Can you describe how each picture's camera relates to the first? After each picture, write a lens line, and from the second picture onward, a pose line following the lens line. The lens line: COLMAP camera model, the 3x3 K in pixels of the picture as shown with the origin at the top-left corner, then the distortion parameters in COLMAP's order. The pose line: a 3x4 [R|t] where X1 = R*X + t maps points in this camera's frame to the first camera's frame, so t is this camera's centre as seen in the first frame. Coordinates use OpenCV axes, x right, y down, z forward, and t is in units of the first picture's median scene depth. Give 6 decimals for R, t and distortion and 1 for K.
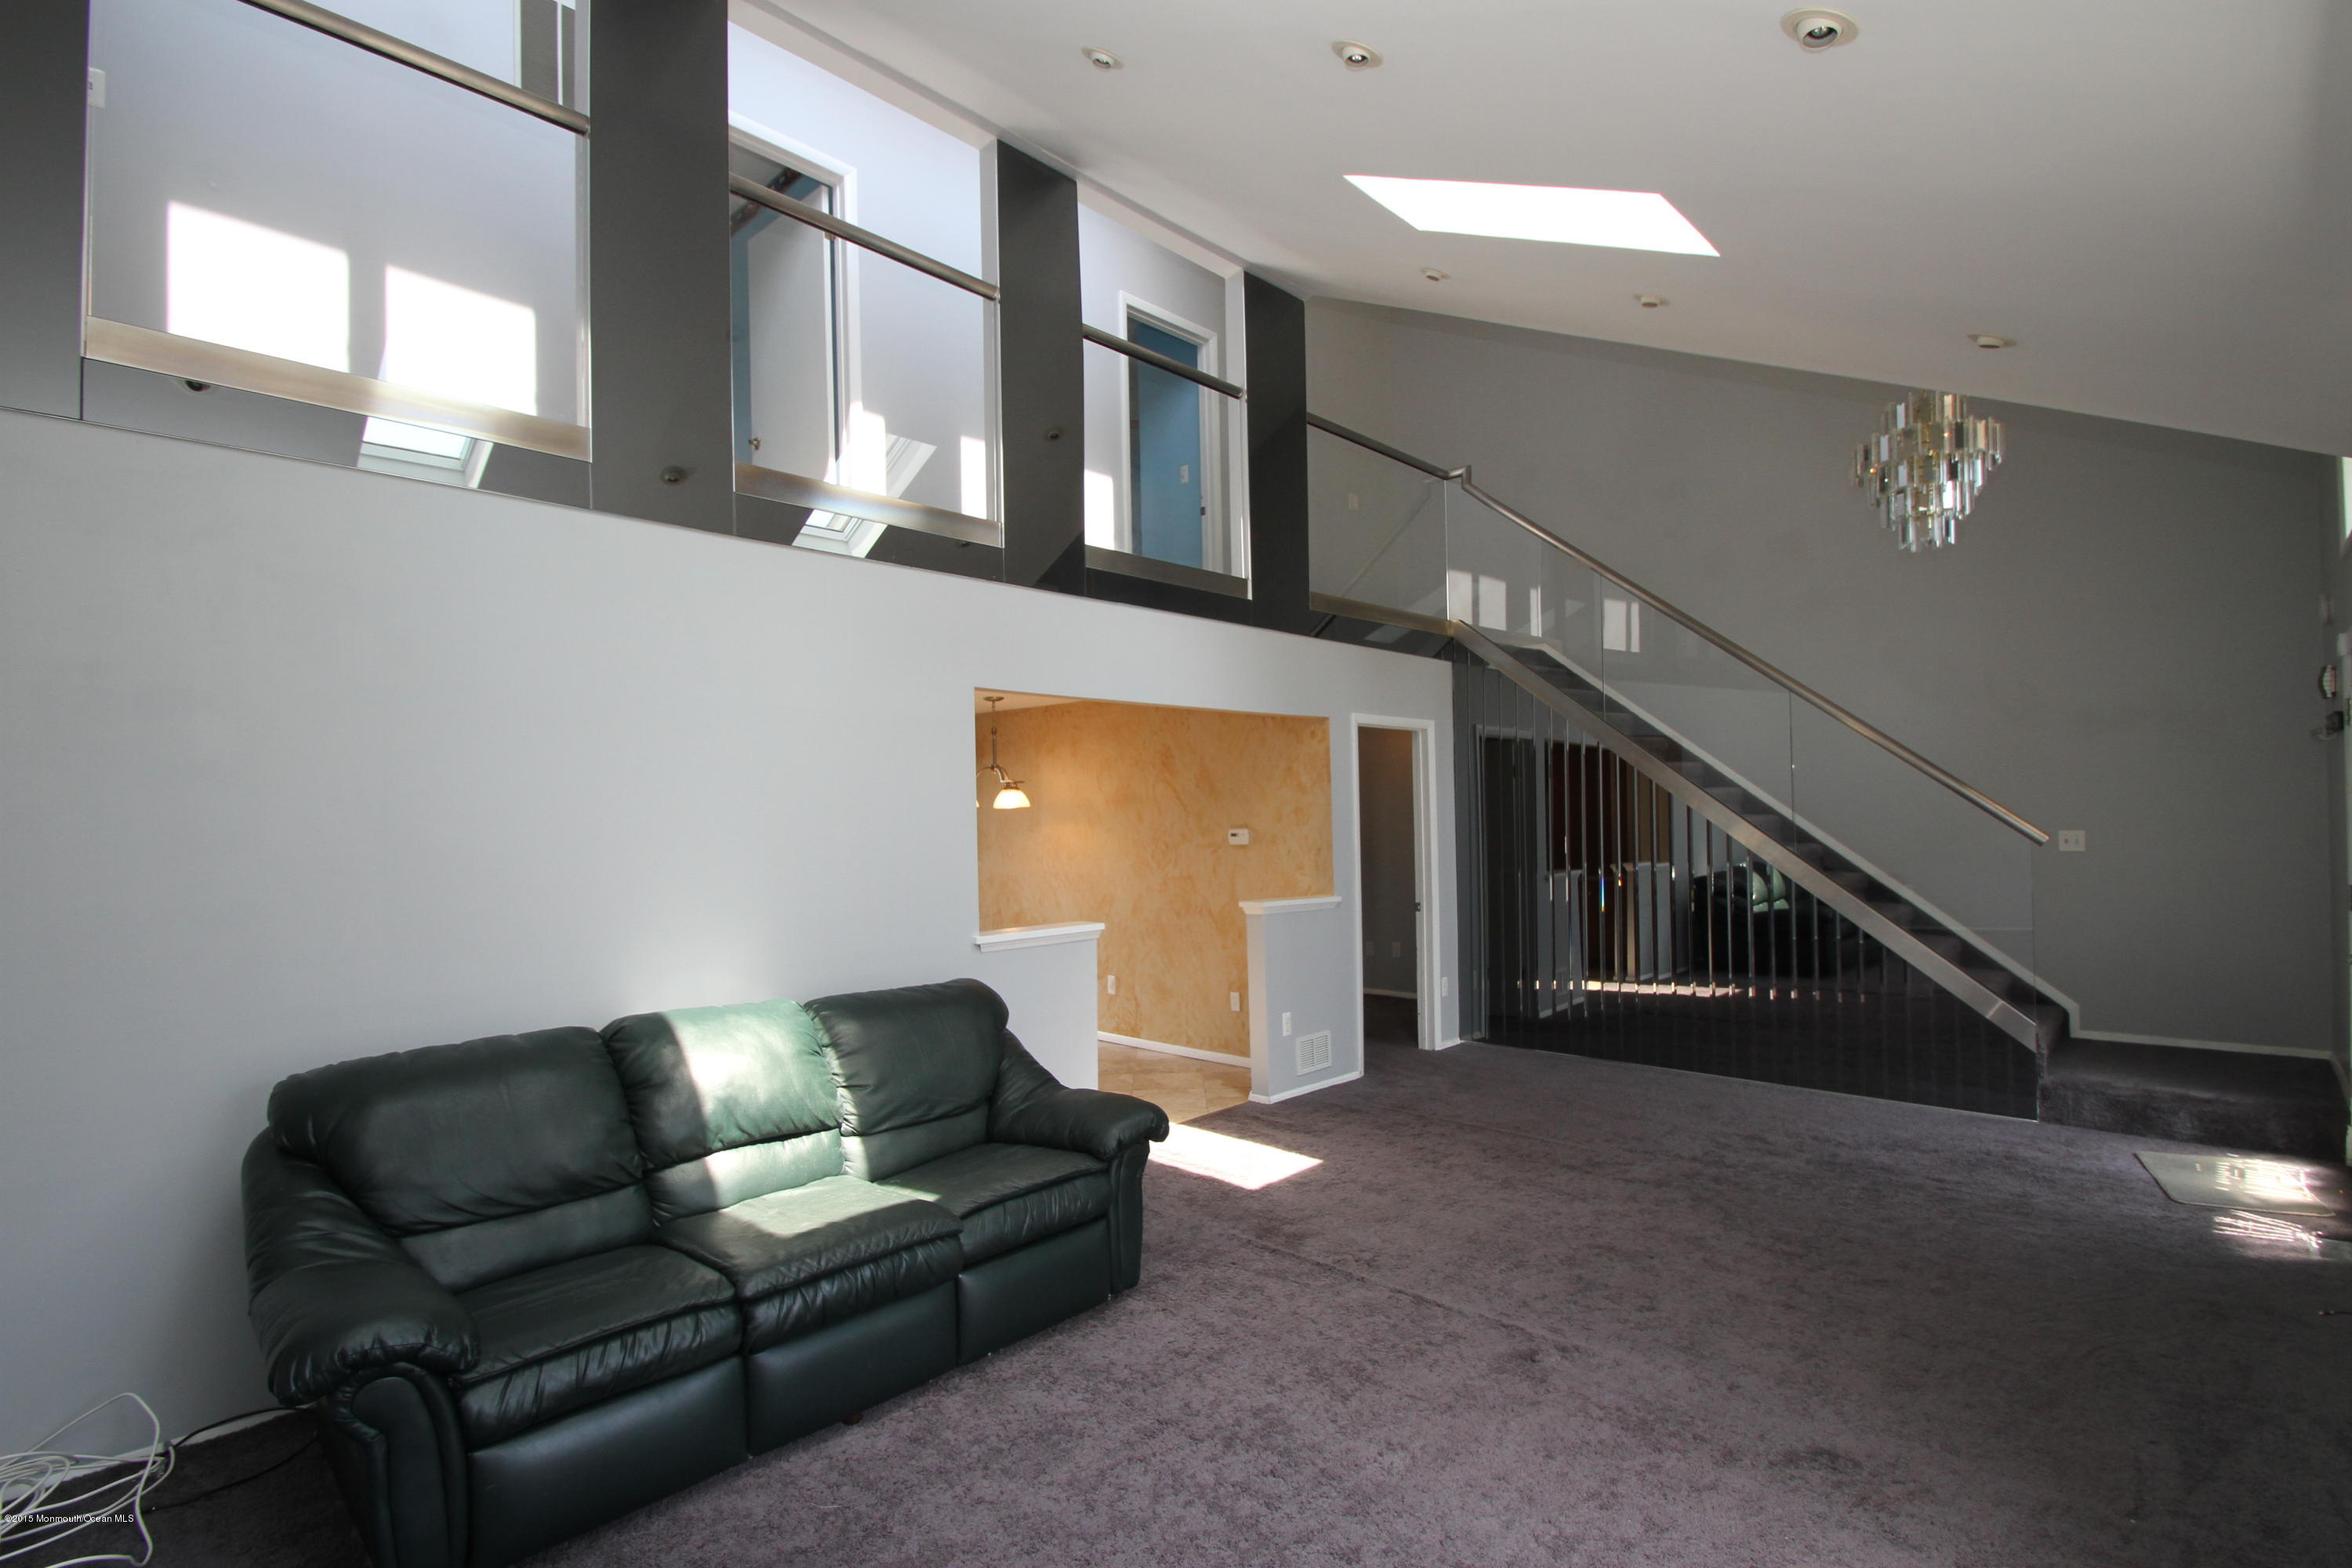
lens RADIAL K [[1082.3, 0, 1183.9], [0, 1082.3, 815.1], [0, 0, 1]] dist [-0.001494, -0.000690]
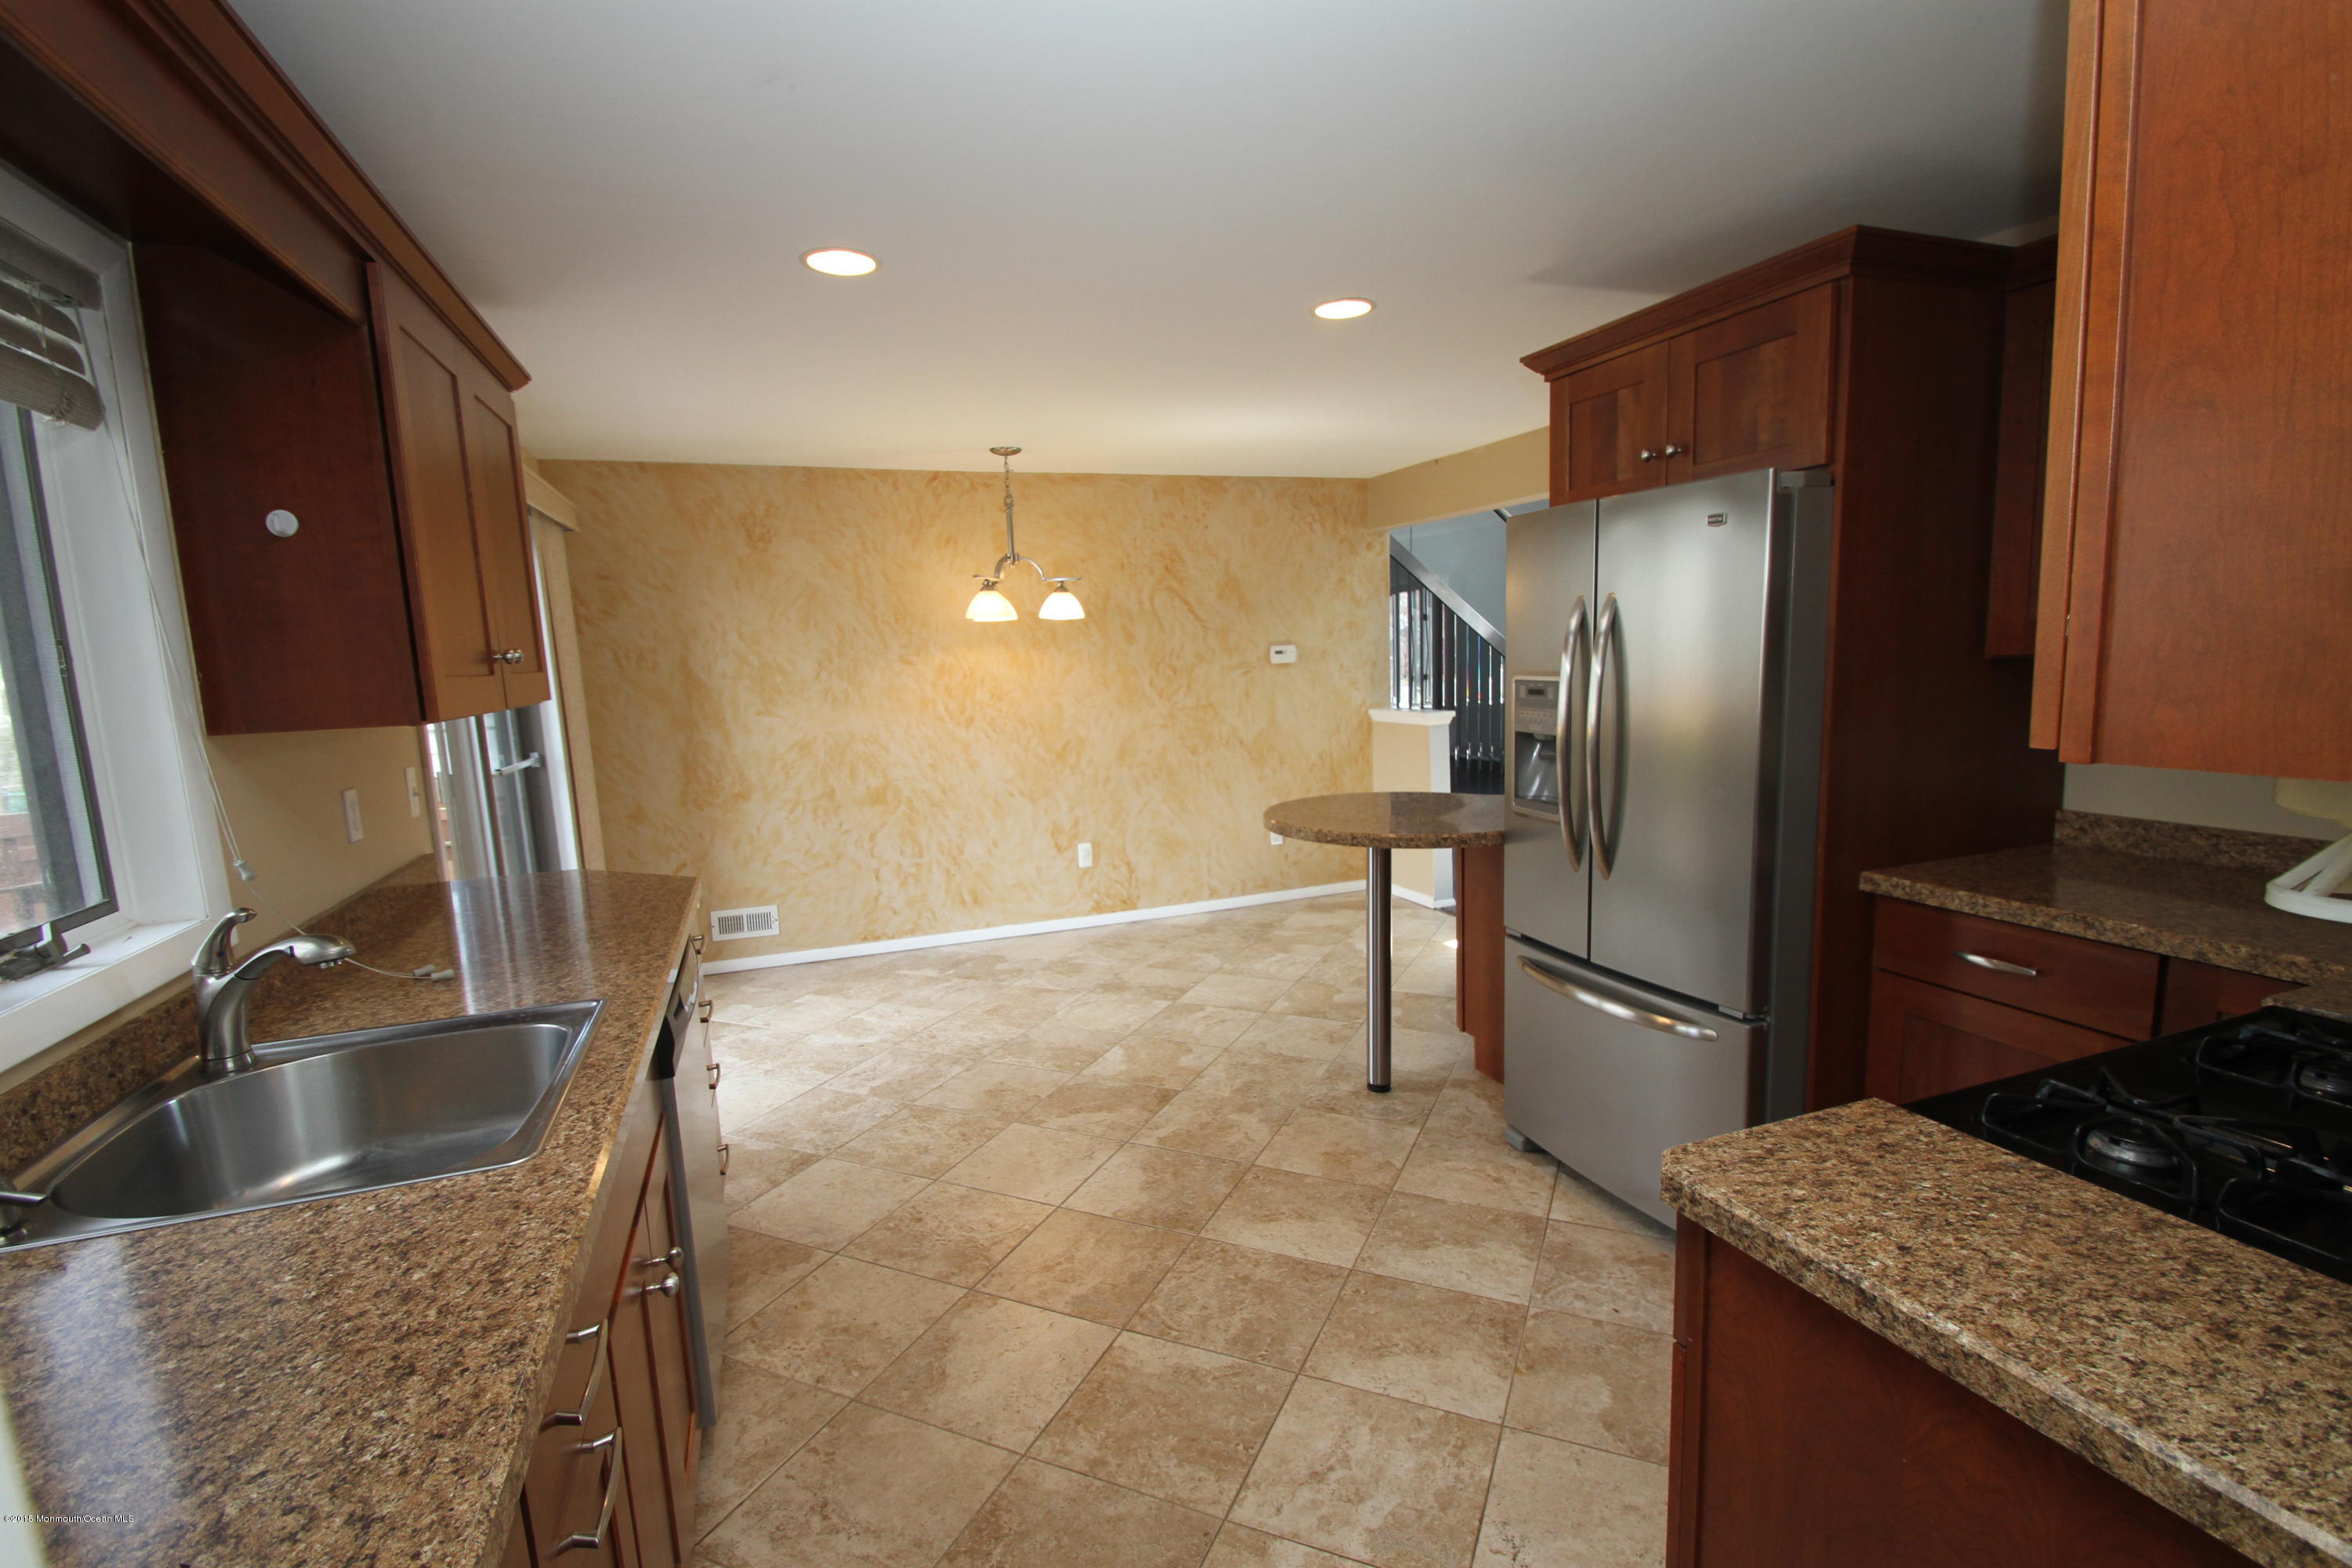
lens RADIAL K [[1082.3, 0, 1183.9], [0, 1082.3, 815.1], [0, 0, 1]] dist [-0.001494, -0.000690]
pose [[0.427159, -0.138053, 0.893575, -0.777724], [0.027167, 0.989789, 0.139931, 0.022995], [-0.903768, -0.035497, 0.426547, 0.646496]]
